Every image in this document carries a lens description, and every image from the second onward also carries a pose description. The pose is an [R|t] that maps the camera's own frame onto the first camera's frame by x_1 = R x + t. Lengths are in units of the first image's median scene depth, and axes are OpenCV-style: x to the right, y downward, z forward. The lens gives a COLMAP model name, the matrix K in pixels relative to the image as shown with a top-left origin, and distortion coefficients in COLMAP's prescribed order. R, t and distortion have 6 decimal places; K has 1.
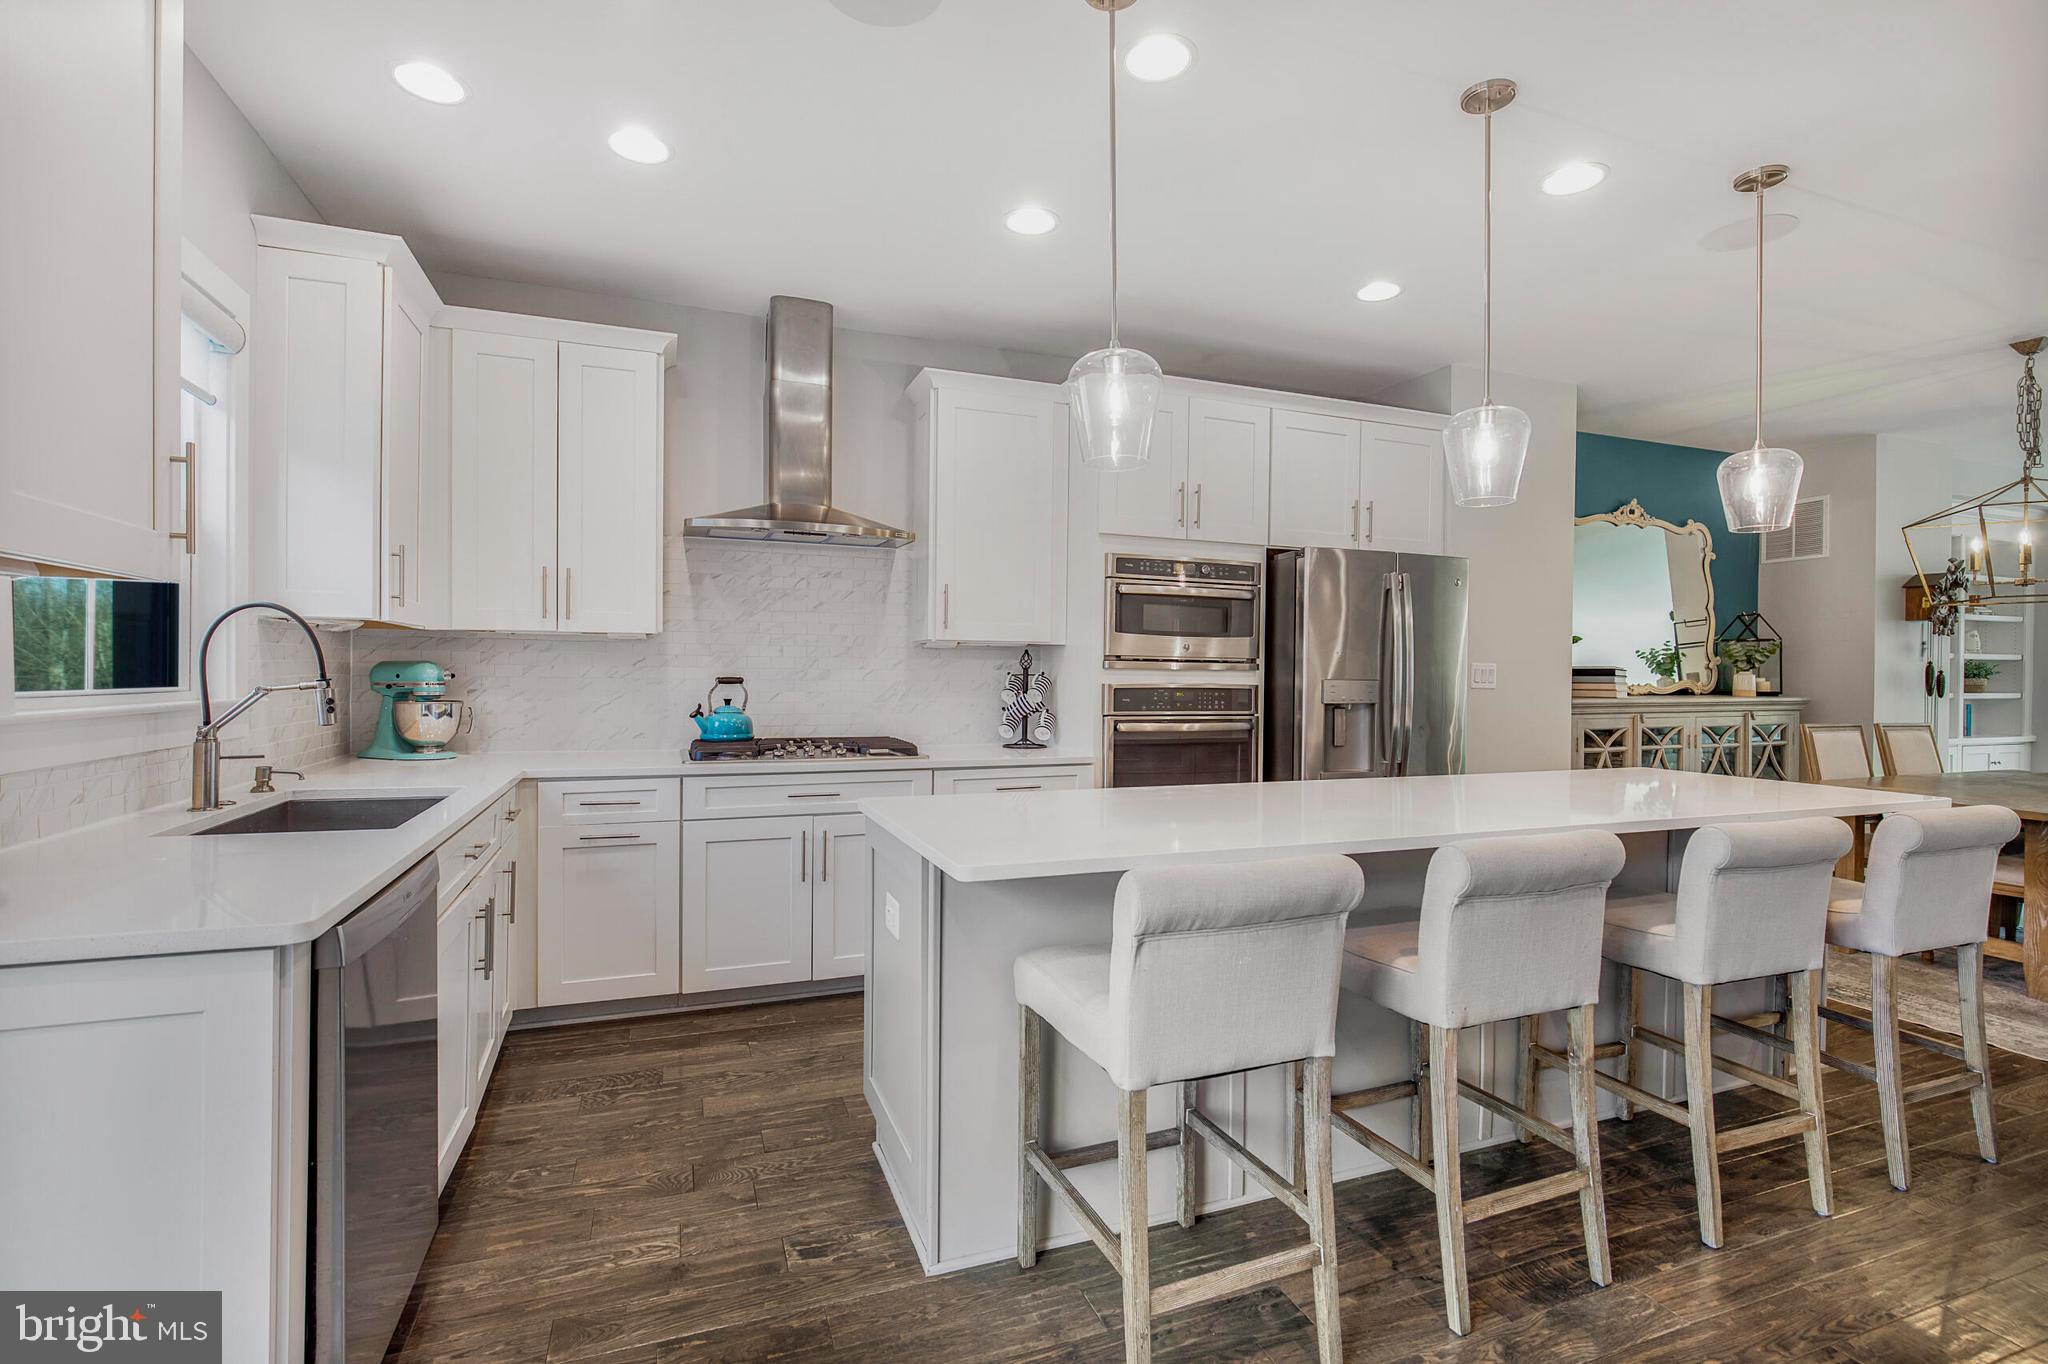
lens RADIAL K [[937.7, 0, 1016.7], [0, 937.7, 681.0], [0, 0, 1]] dist [-0.008734, -0.000249]
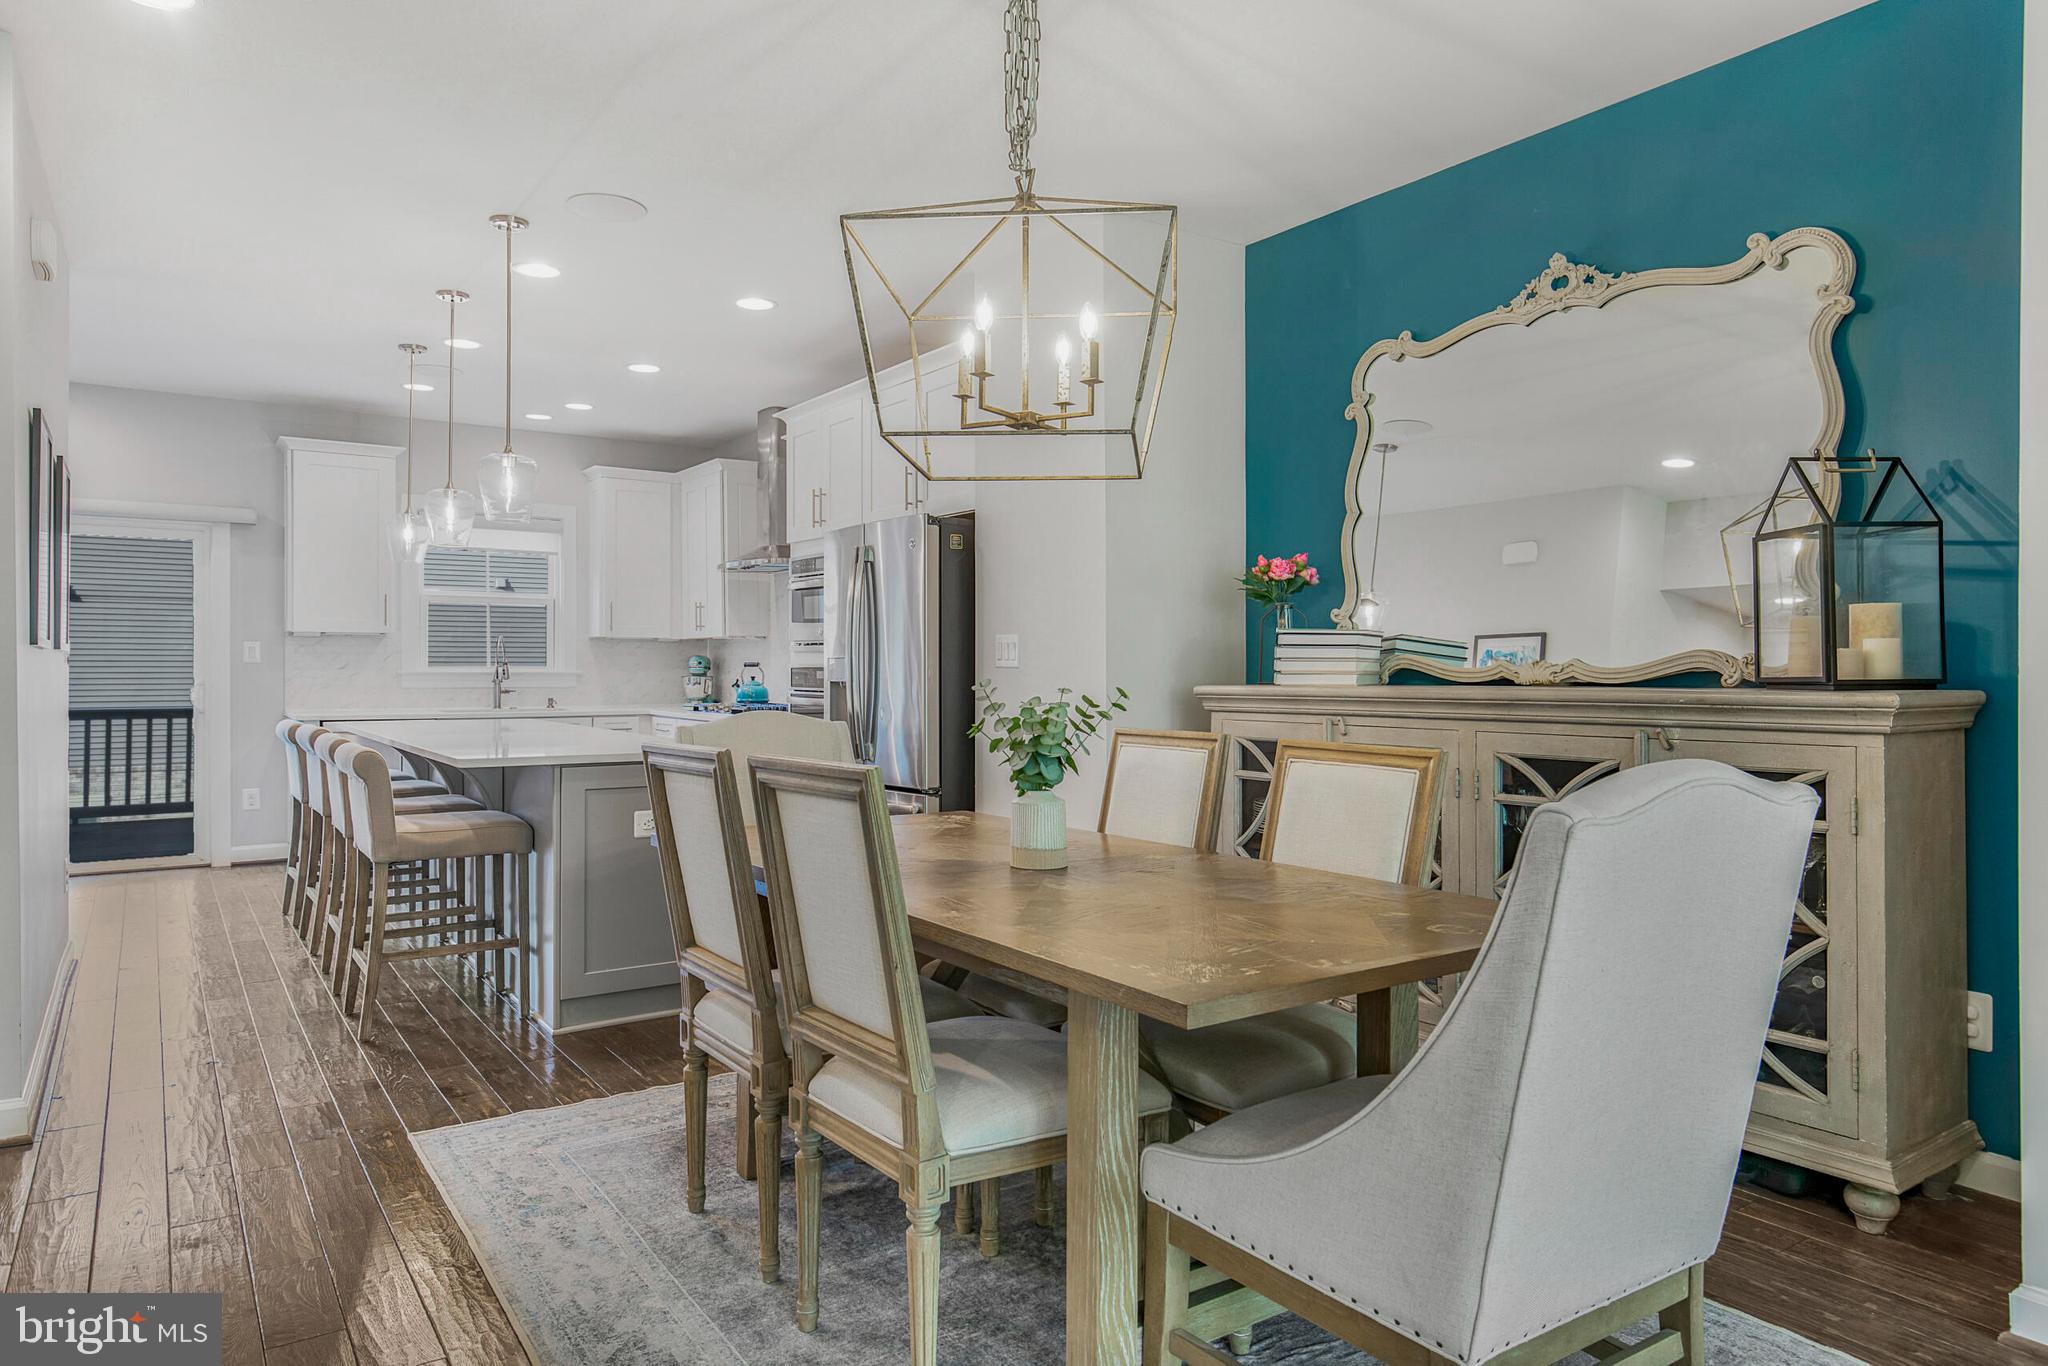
lens RADIAL K [[1275.7, 0, 995.4], [0, 1275.7, 668.7], [0, 0, 1]] dist [0.000462, 0.006355]
pose [[0.224352, -0.007586, -0.974479, 1.869690], [-0.007106, 0.999930, -0.009420, 0.023583], [0.974482, 0.009038, 0.224283, 0.921088]]
